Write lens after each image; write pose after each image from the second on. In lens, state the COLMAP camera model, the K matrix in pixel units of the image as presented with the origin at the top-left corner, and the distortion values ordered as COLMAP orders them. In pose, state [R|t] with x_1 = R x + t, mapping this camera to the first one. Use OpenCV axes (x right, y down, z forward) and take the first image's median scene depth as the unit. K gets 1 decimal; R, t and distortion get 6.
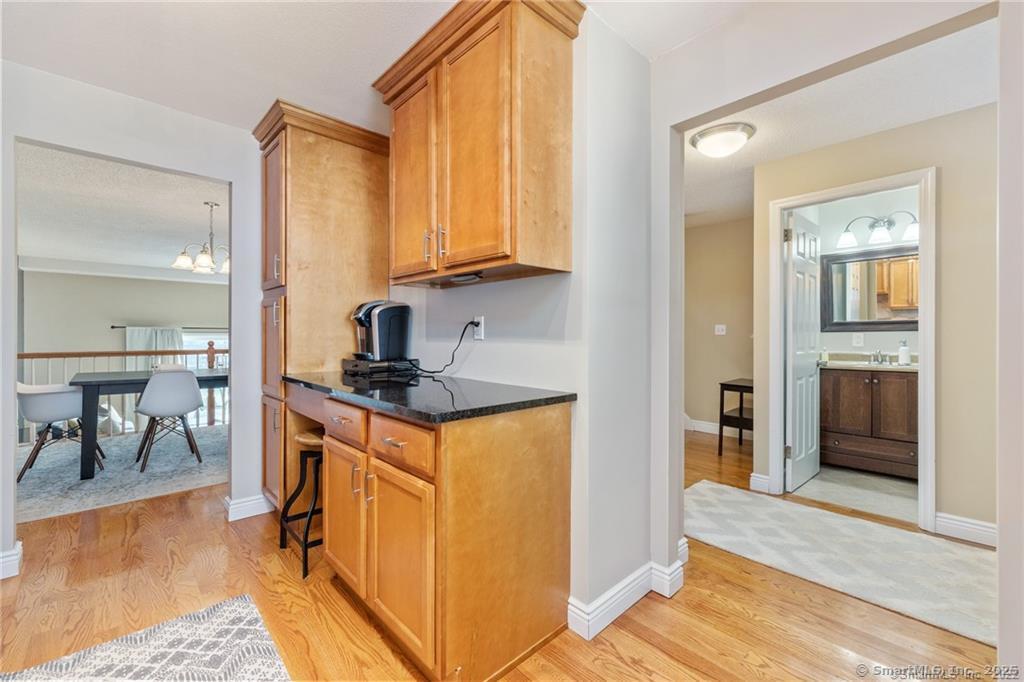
lens RADIAL K [[431.8, 0, 518.4], [0, 431.8, 337.1], [0, 0, 1]] dist [-0.002783, 0.004074]
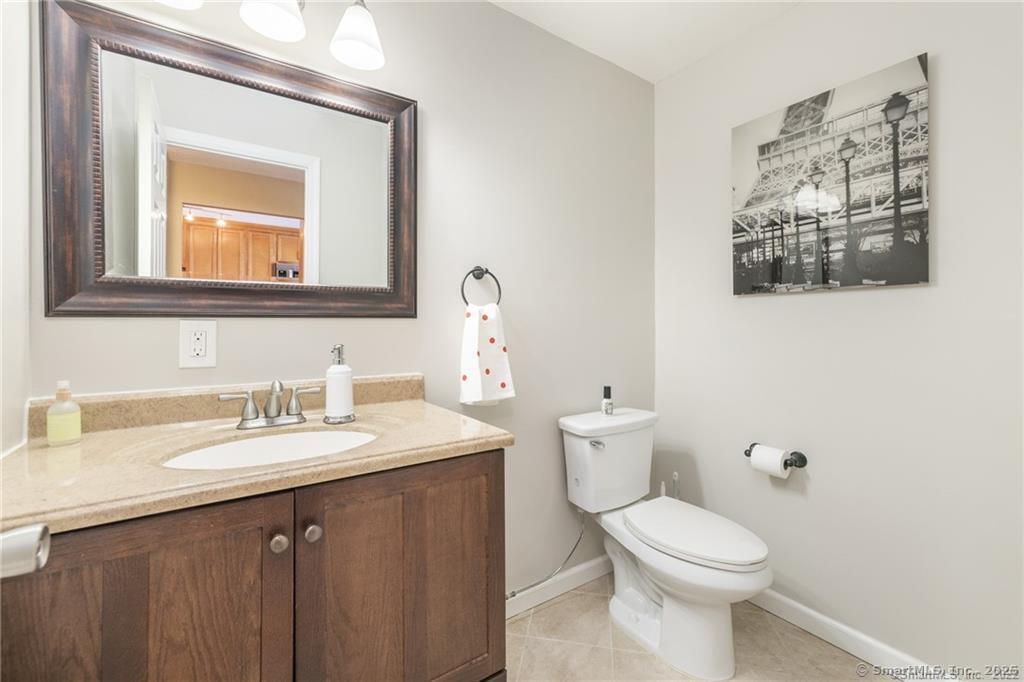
lens RADIAL K [[431.8, 0, 505.4], [0, 431.8, 328.6], [0, 0, 1]] dist [-0.002783, 0.004074]
pose [[0.184759, 0.001781, 0.982782, 0.587258], [0.001923, 0.999996, -0.002174, -0.003765], [-0.982782, 0.002291, 0.184755, 0.808944]]
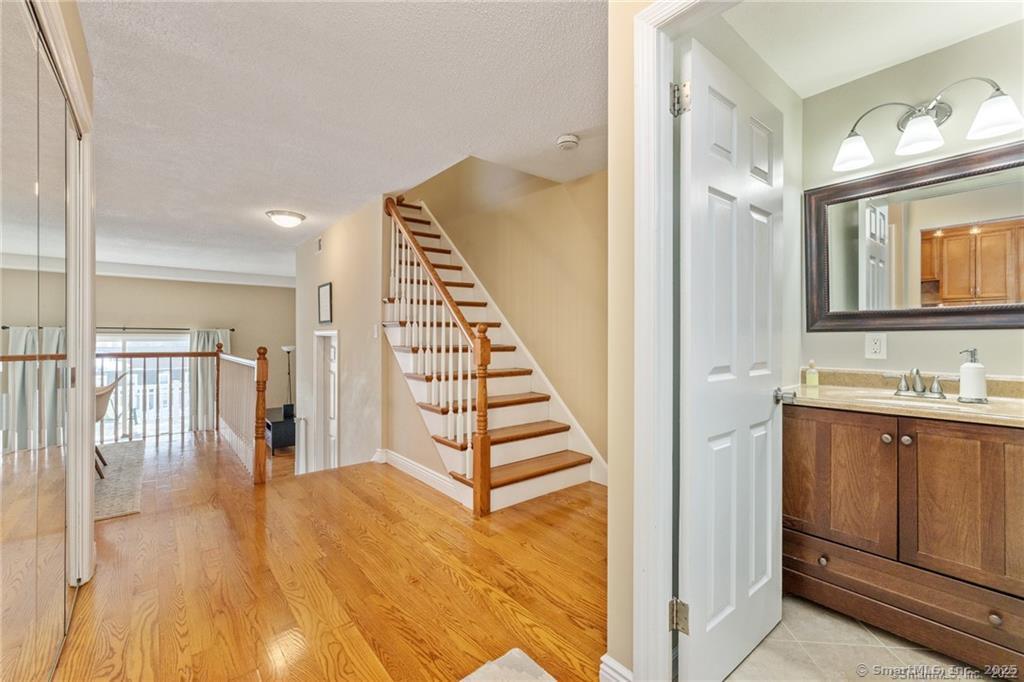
lens RADIAL K [[431.8, 0, 523.3], [0, 431.8, 339.4], [0, 0, 1]] dist [-0.002783, 0.004074]
pose [[0.998228, 0.000982, -0.059503, 0.429002], [-0.000969, 1.000000, 0.000246, -0.001883], [0.059503, -0.000188, 0.998228, 0.496042]]
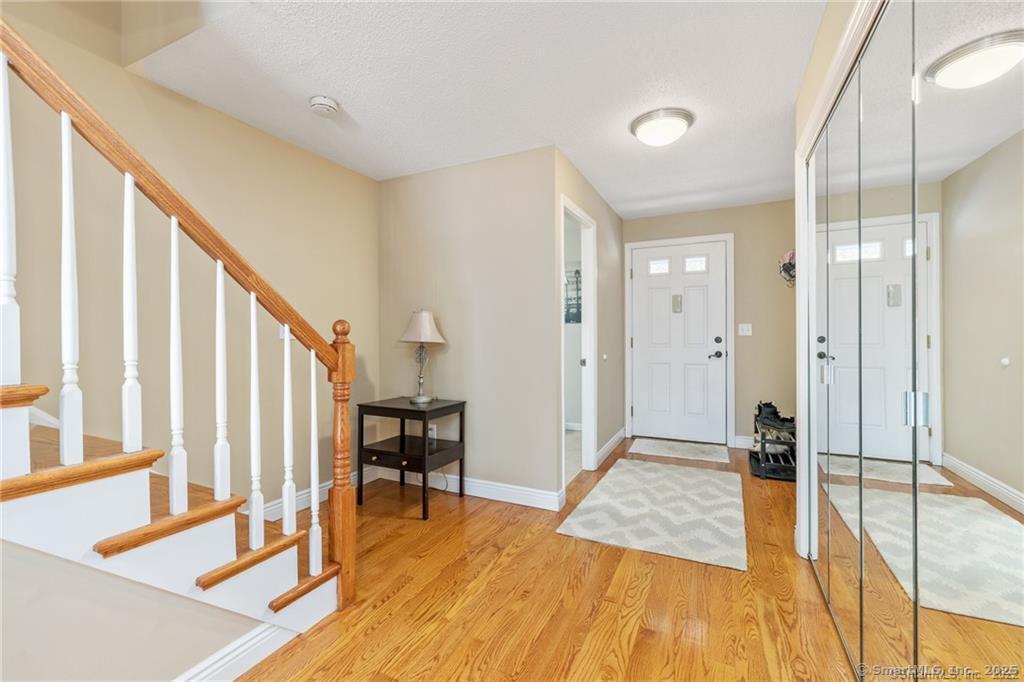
lens RADIAL K [[431.8, 0, 512.3], [0, 431.8, 335.9], [0, 0, 1]] dist [-0.002783, 0.004074]
pose [[-0.341905, 0.000719, 0.939734, -0.221689], [0.013009, 0.999908, 0.003968, -0.006520], [-0.939644, 0.013582, -0.341883, 1.221067]]
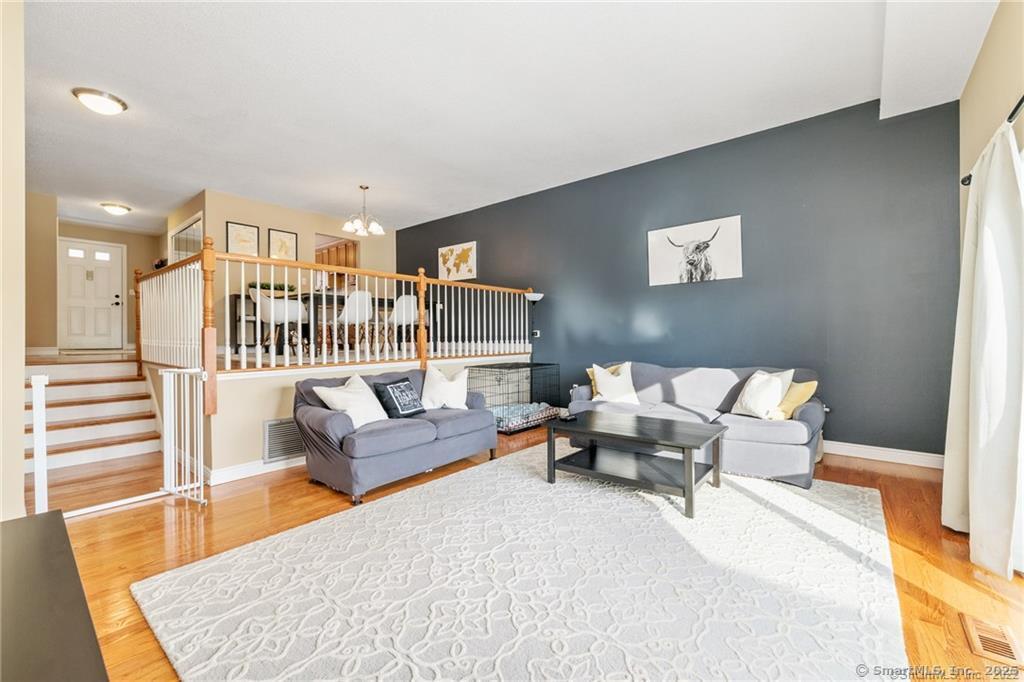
lens RADIAL K [[431.8, 0, 514.0], [0, 431.8, 342.1], [0, 0, 1]] dist [-0.002783, 0.004074]
pose [[-0.994502, 0.005003, -0.104602, -1.093155], [0.003158, 0.999837, 0.017795, 0.202844], [0.104674, 0.017367, -0.994355, 2.669044]]
